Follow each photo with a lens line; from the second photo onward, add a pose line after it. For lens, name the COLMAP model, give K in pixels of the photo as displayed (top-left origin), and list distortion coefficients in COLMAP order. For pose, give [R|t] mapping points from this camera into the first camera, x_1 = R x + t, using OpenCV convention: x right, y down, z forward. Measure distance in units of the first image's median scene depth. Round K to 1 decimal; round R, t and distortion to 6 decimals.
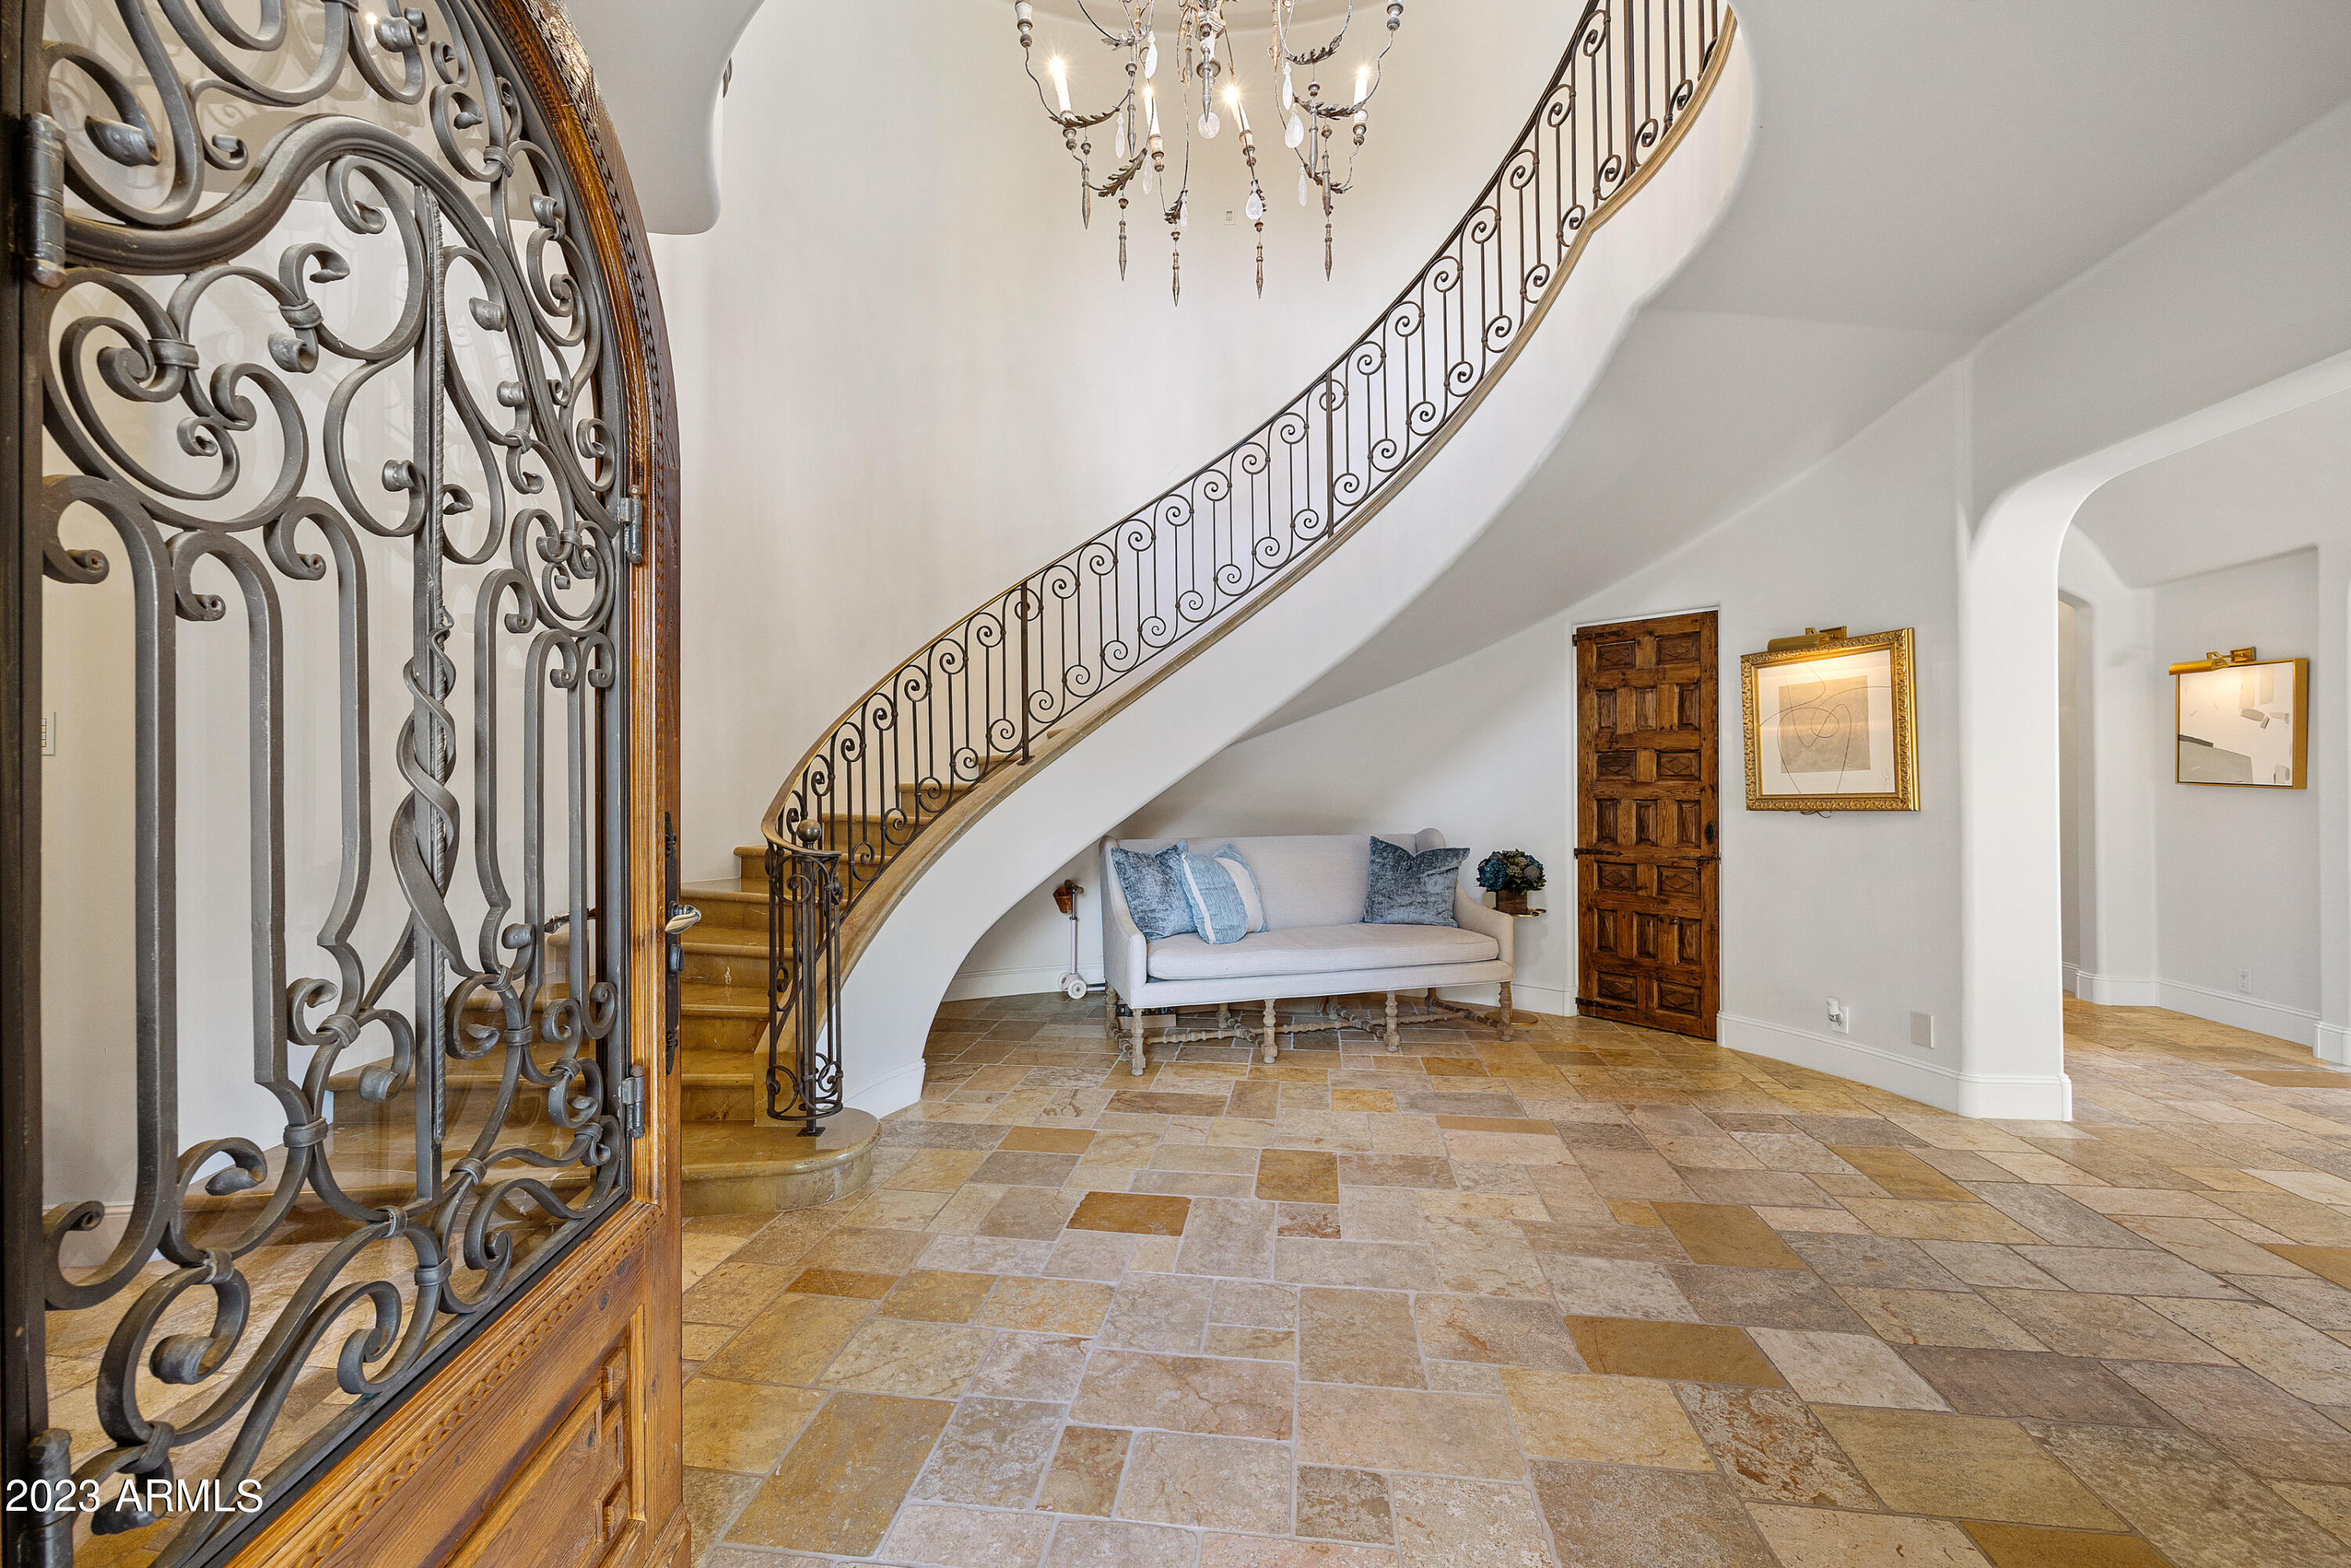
lens RADIAL K [[961.0, 0, 1171.3], [0, 961.0, 758.9], [0, 0, 1]] dist [-0.000711, -0.000036]
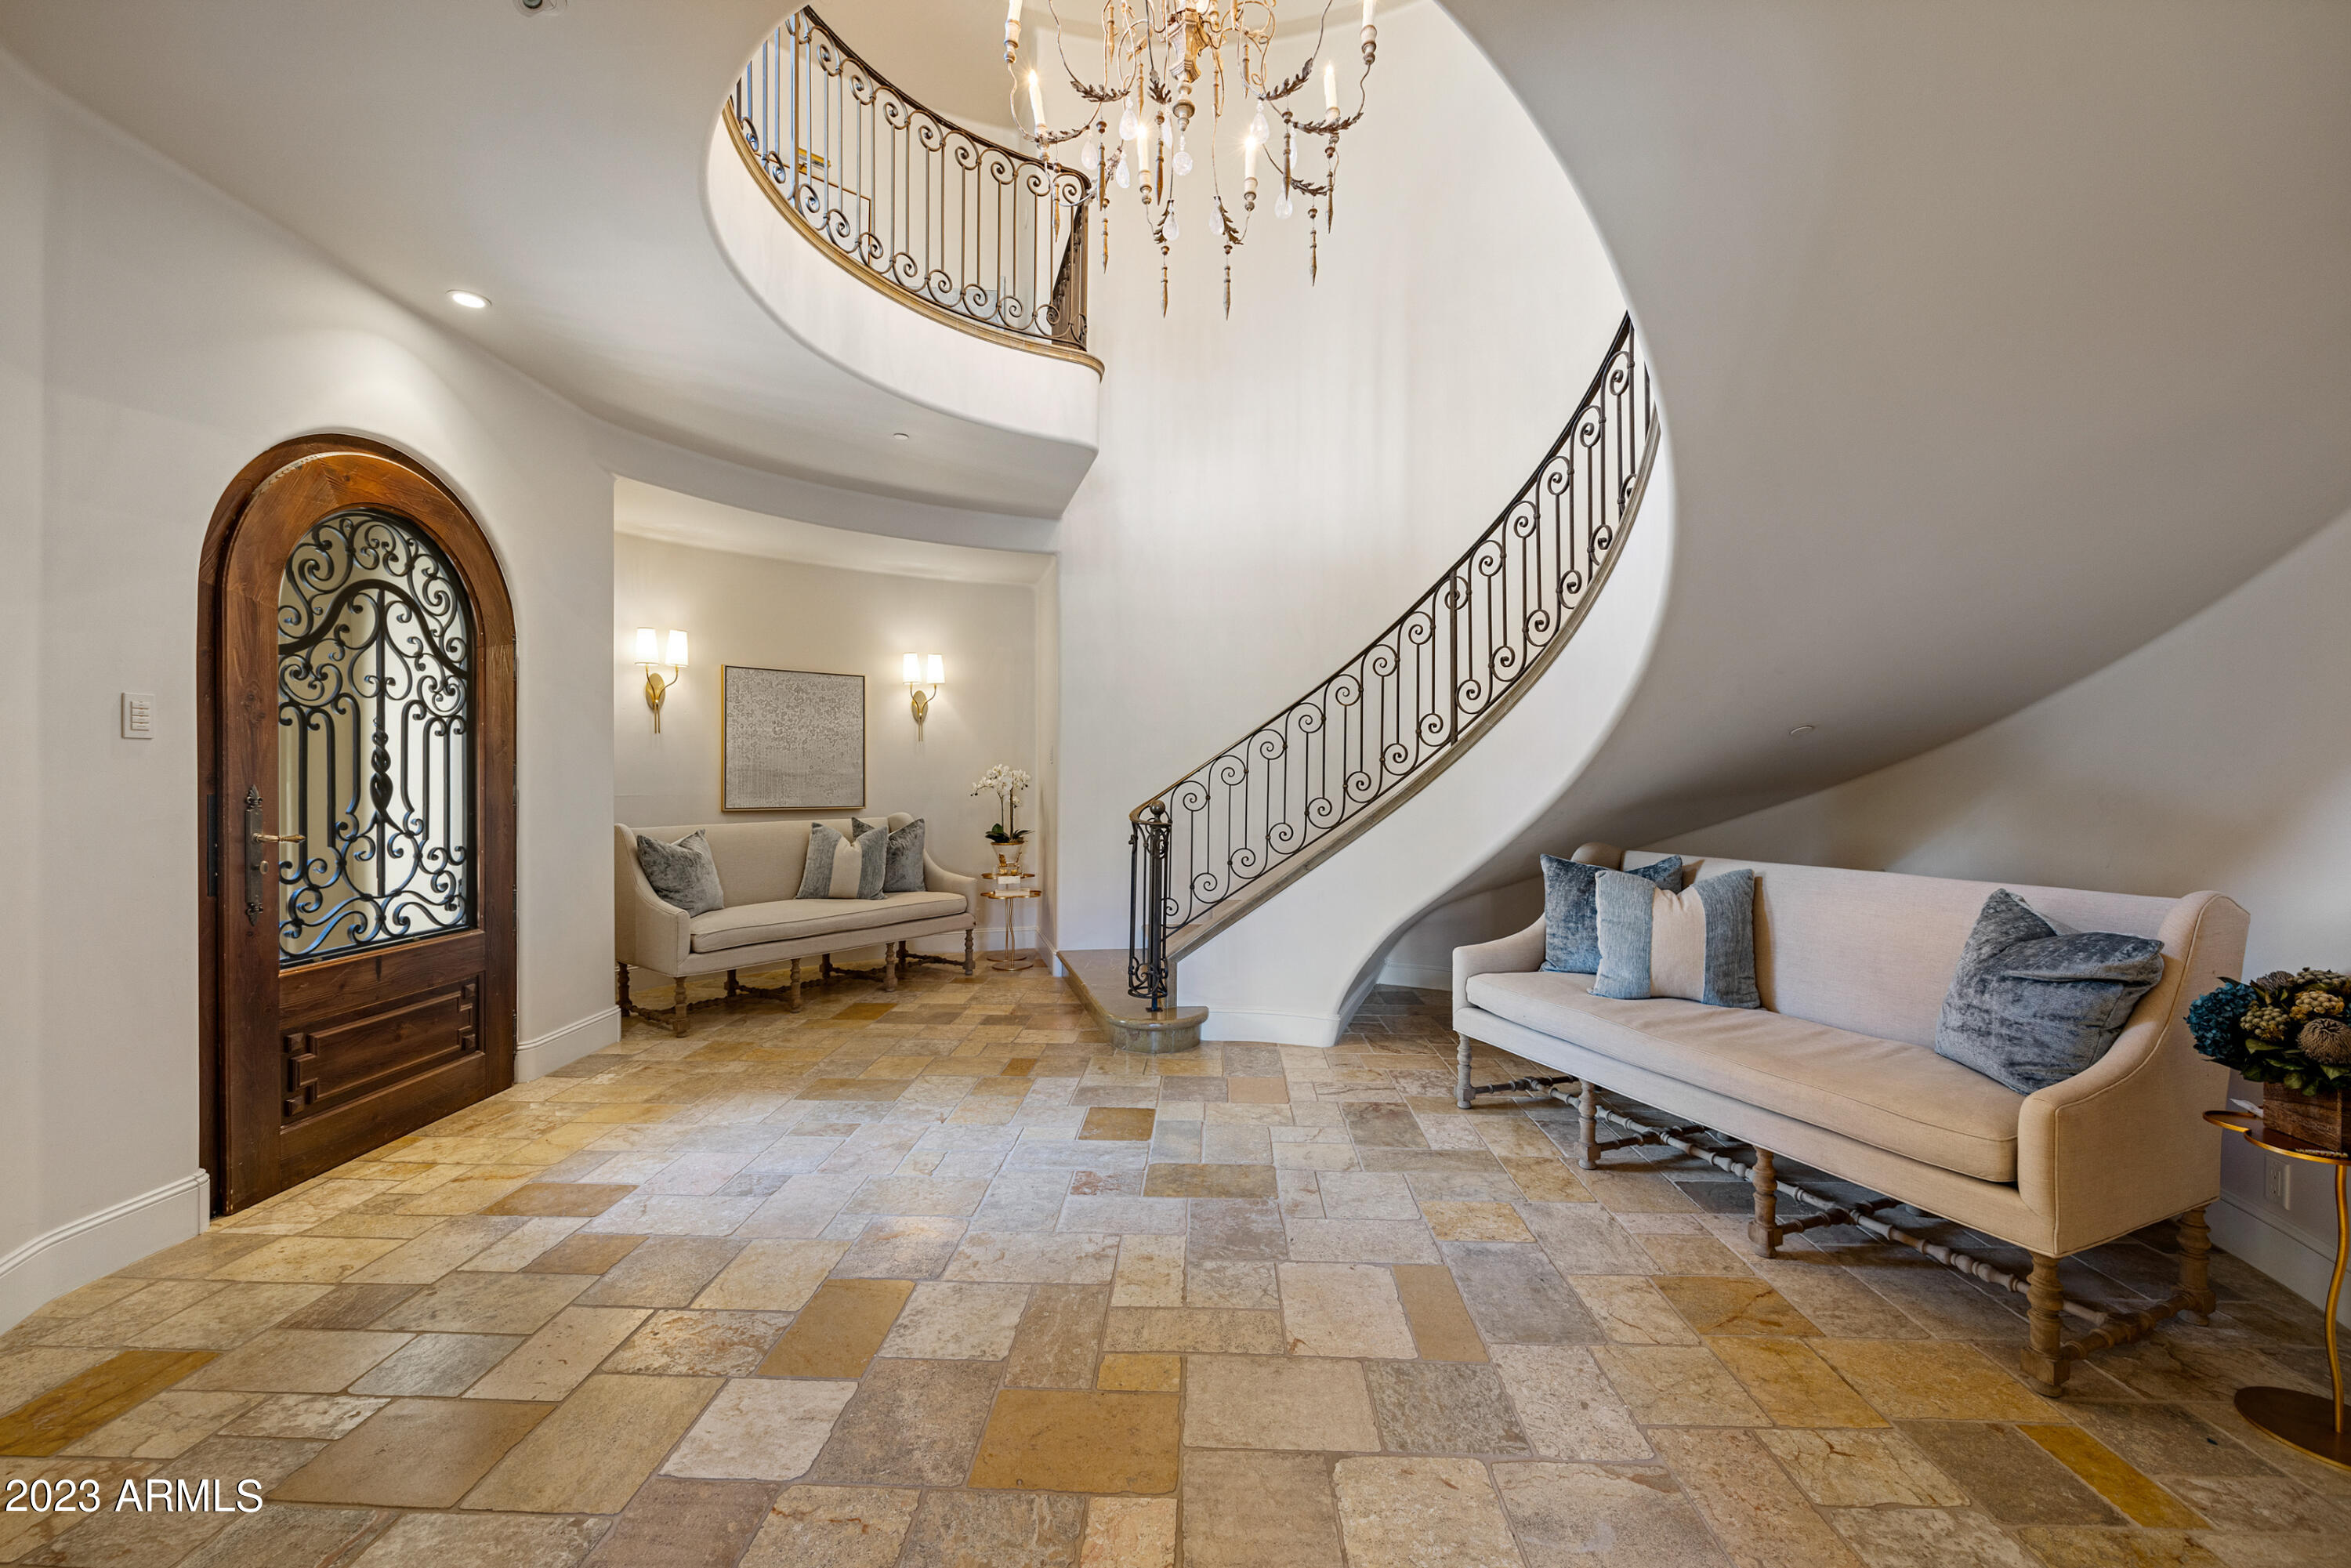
lens RADIAL K [[961.0, 0, 1171.3], [0, 961.0, 758.9], [0, 0, 1]] dist [-0.000711, -0.000036]
pose [[0.098175, -0.014723, -0.995060, 1.150217], [0.020895, 0.999701, -0.012730, 0.020067], [0.994950, -0.019542, 0.098453, 0.914085]]
